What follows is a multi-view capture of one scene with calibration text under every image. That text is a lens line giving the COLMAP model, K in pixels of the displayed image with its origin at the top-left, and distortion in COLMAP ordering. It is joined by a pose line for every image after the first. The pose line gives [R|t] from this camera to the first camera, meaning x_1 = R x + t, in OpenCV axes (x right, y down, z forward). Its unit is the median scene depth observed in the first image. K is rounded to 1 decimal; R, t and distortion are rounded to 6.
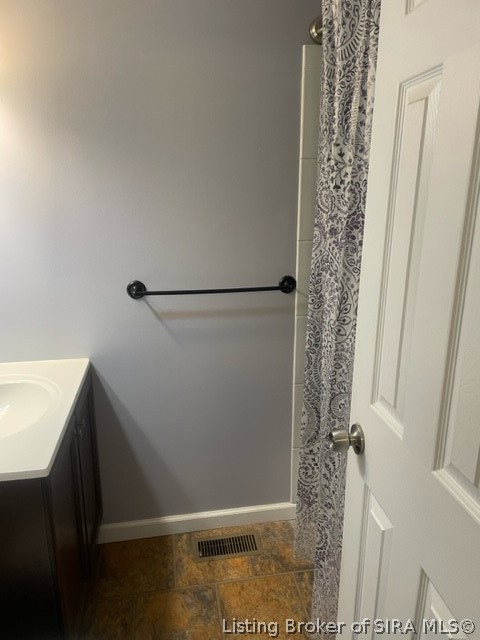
lens RADIAL K [[475.2, 0, 240.0], [0, 475.2, 320.0], [0, 0, 1]] dist [0.004178, -0.007217]
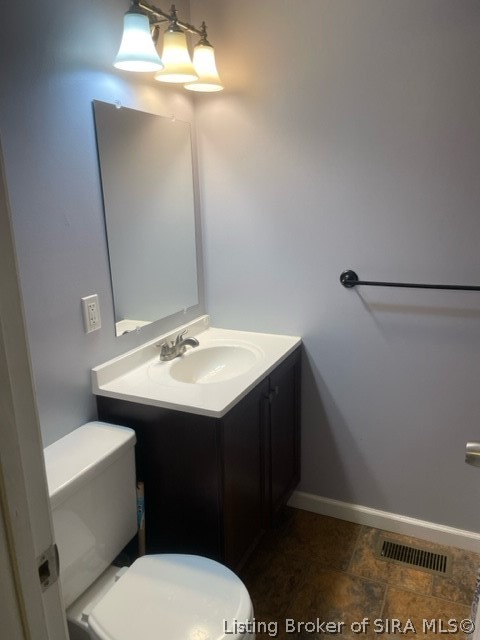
lens RADIAL K [[475.2, 0, 240.0], [0, 475.2, 320.0], [0, 0, 1]] dist [0.004178, -0.007217]
pose [[0.830372, 0.128575, -0.542172, 0.157194], [-0.126731, 0.991092, 0.040939, 0.013531], [0.542606, 0.034715, 0.839270, -0.003805]]
